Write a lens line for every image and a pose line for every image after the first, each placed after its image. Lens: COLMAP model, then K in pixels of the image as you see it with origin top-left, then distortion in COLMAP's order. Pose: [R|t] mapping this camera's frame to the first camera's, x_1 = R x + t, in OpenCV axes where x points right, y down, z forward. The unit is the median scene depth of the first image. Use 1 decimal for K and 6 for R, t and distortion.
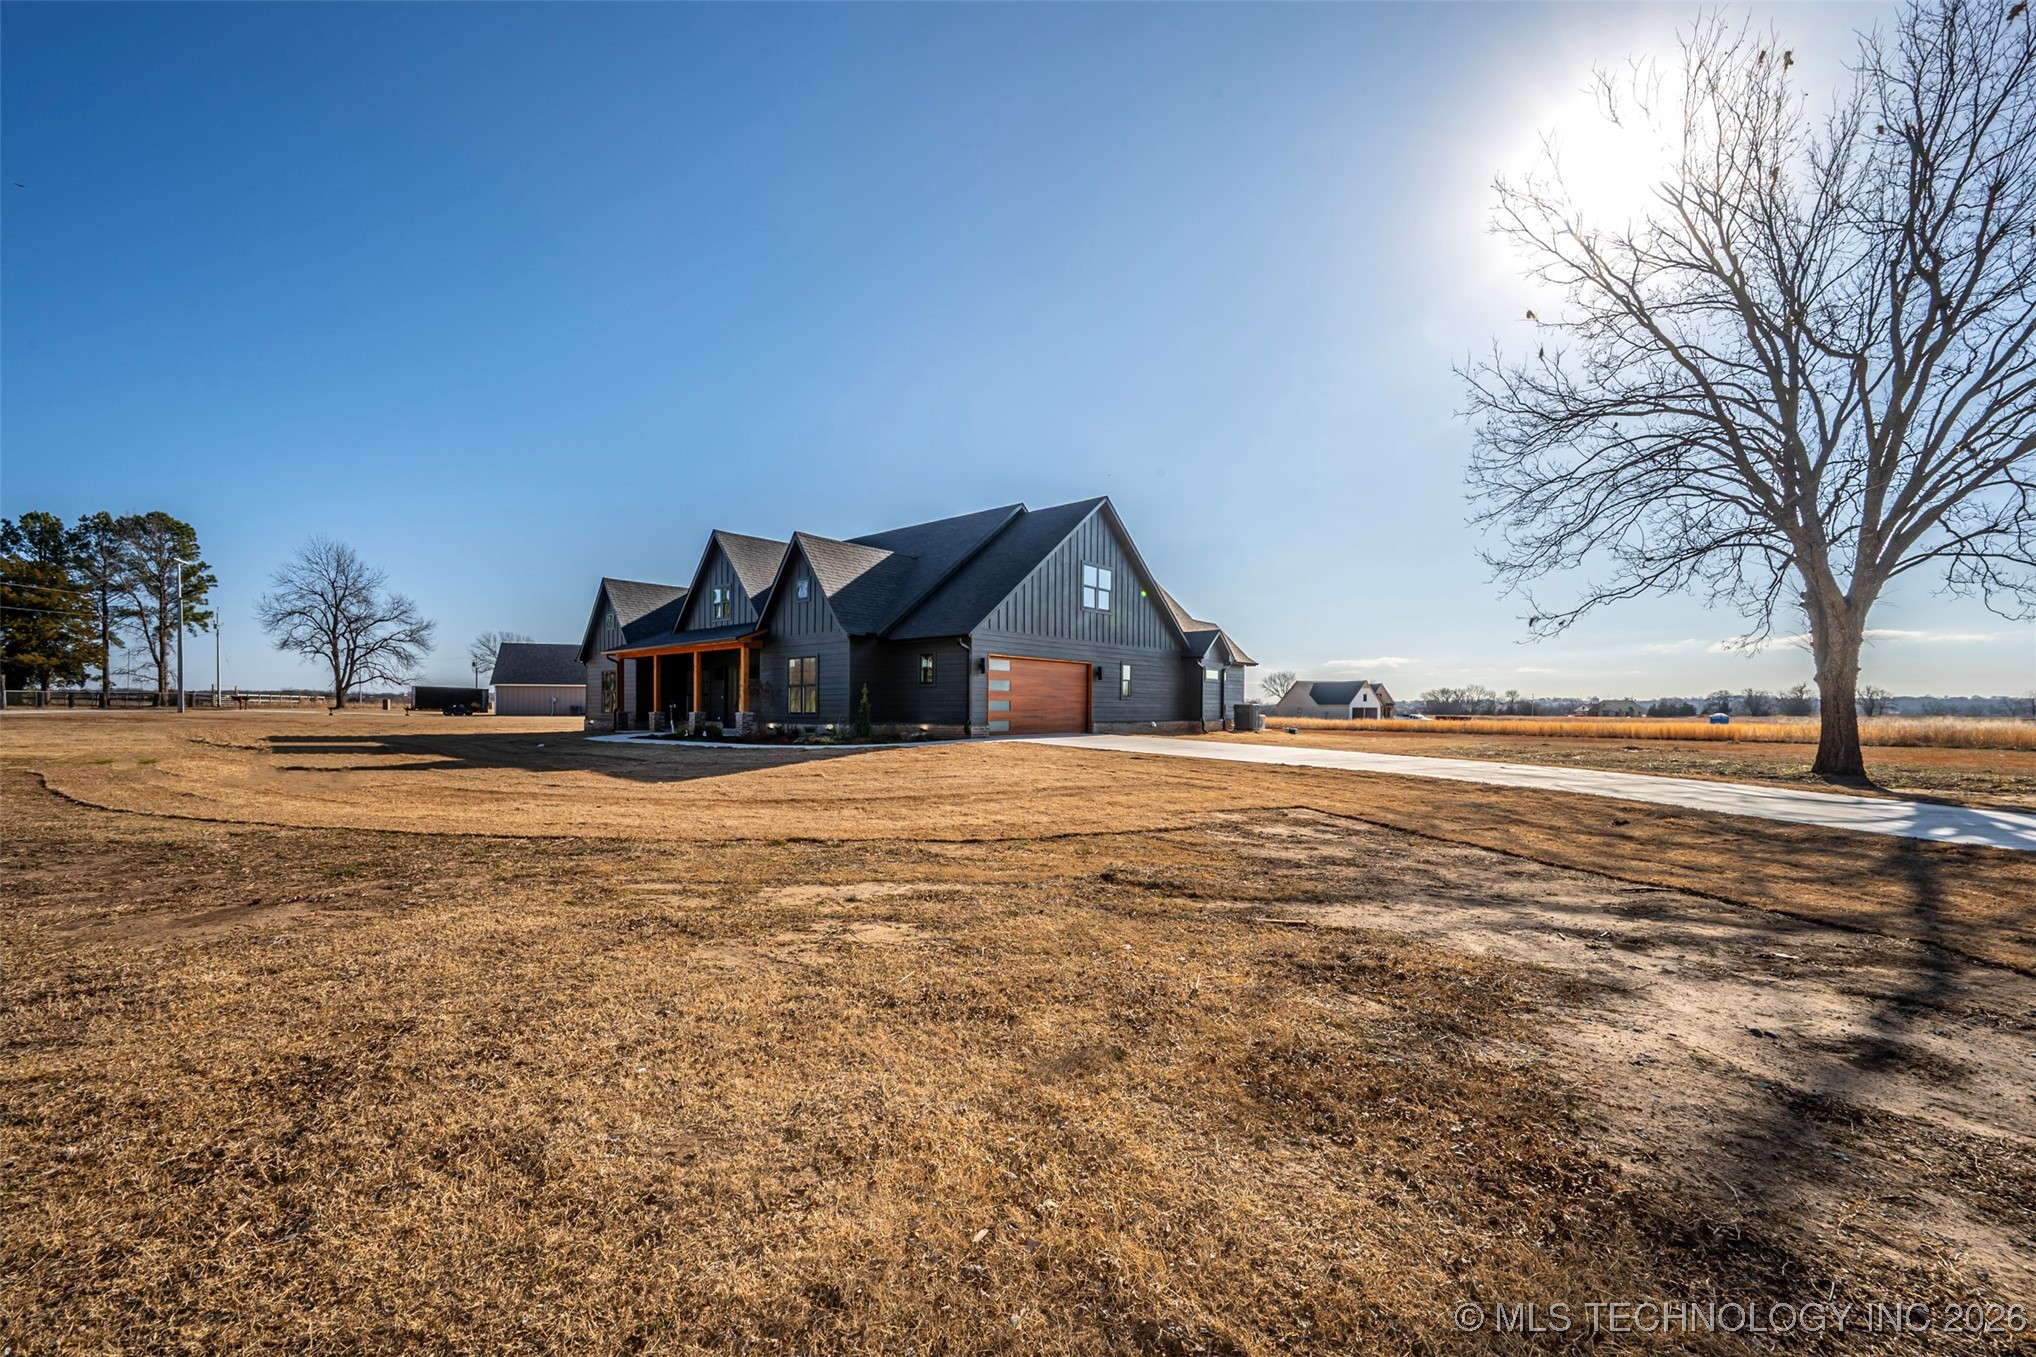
lens RADIAL K [[800.6, 0, 1029.0], [0, 800.6, 675.9], [0, 0, 1]] dist [-0.001826, 0.000144]
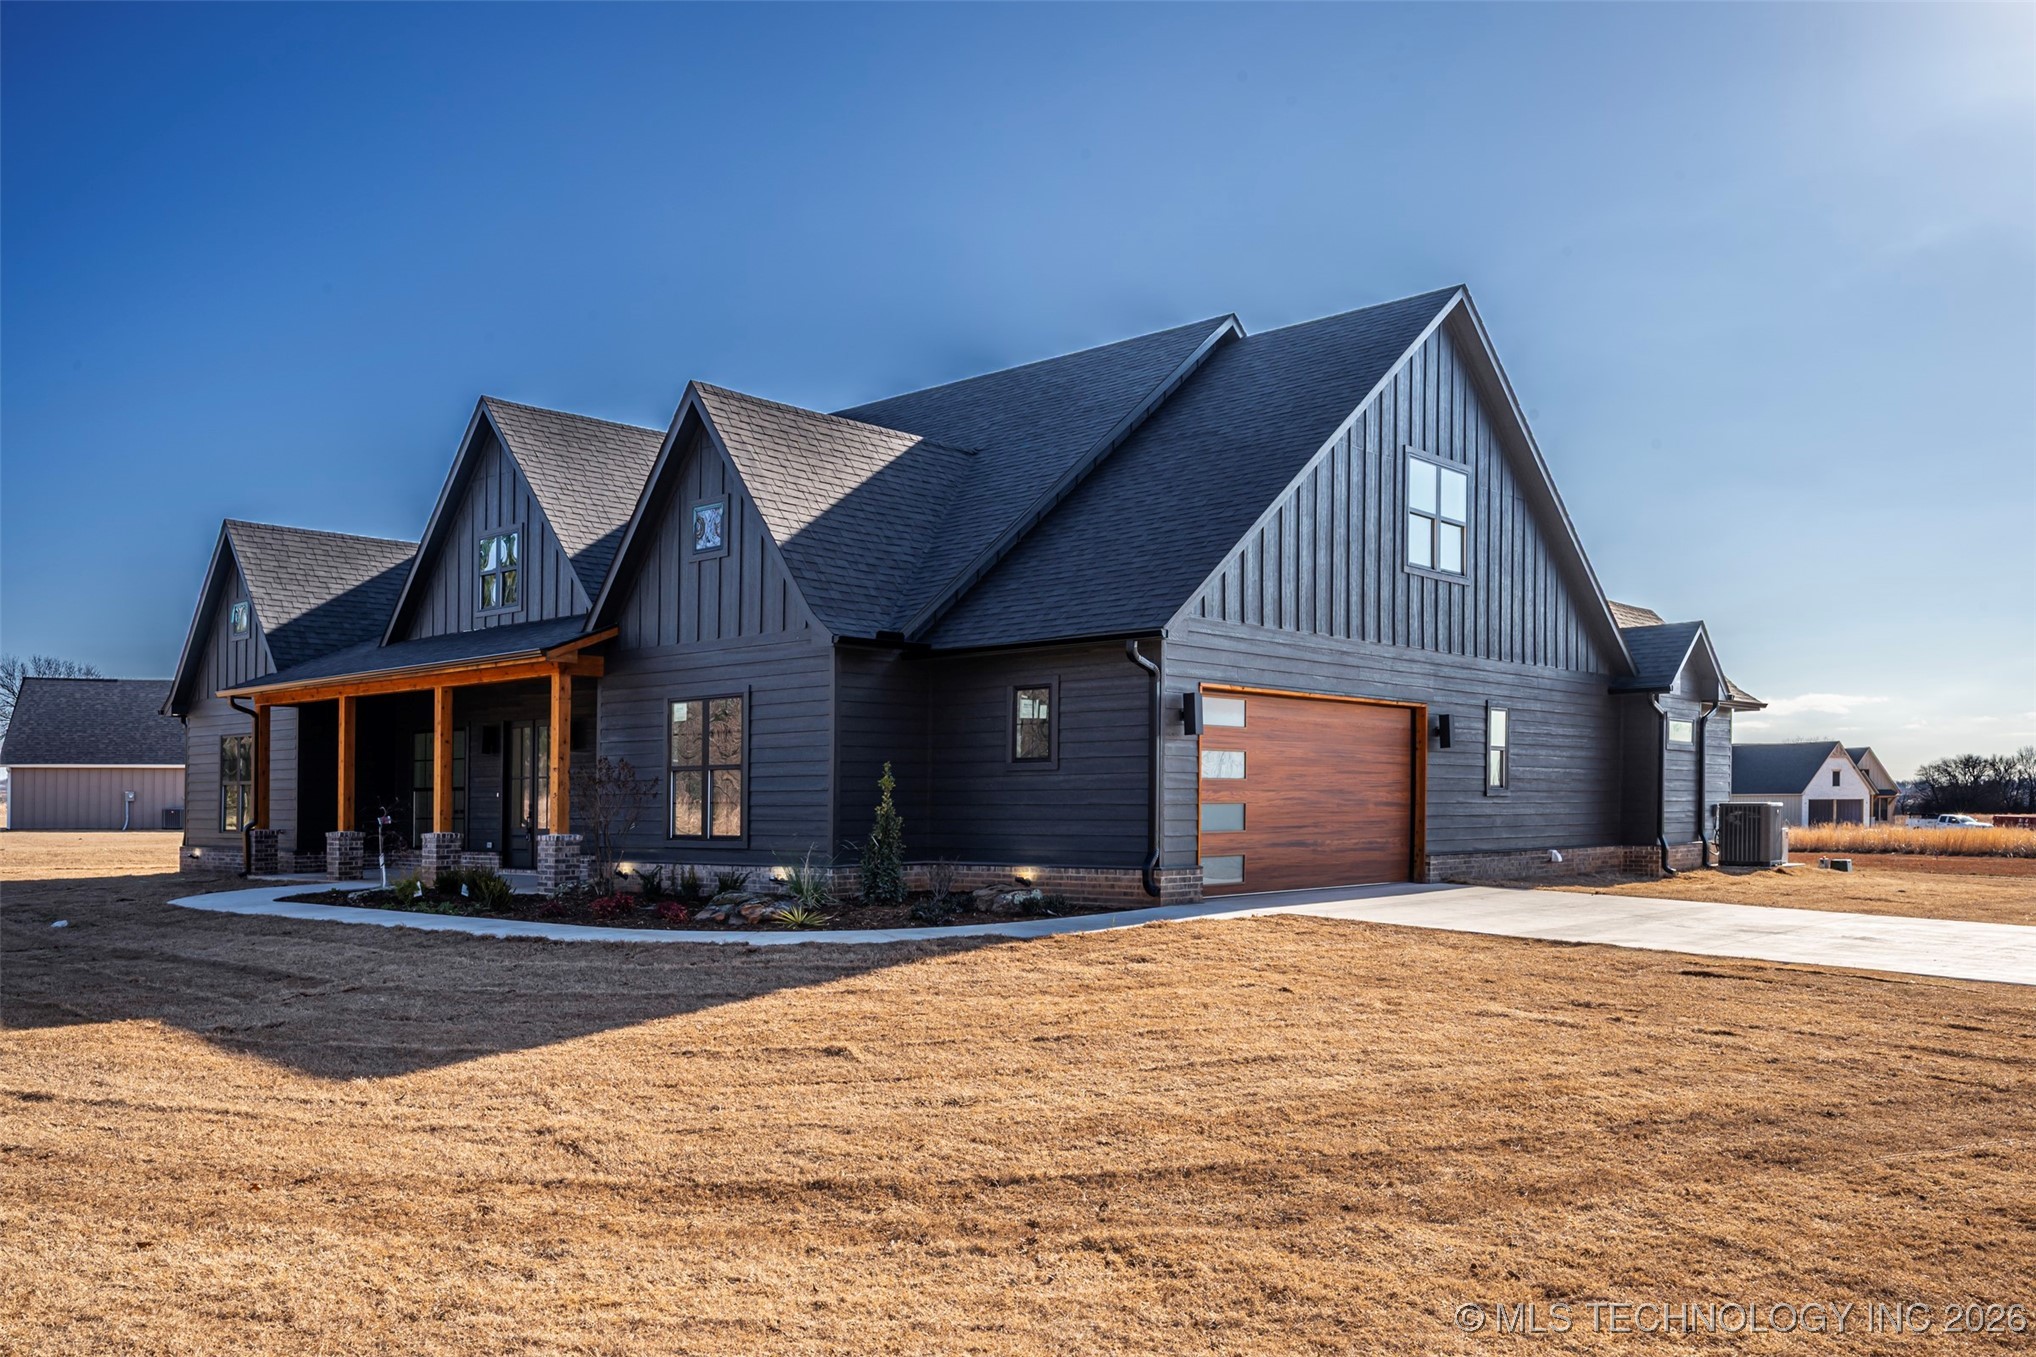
lens RADIAL K [[1601.6, 0, 1013.5], [0, 1601.6, 682.1], [0, 0, 1]] dist [0.000663, 0.007961]
pose [[0.999241, -0.009056, -0.037888, -0.095837], [0.007761, 0.999386, -0.034166, -0.001993], [0.038174, 0.033846, 0.998698, 0.200090]]
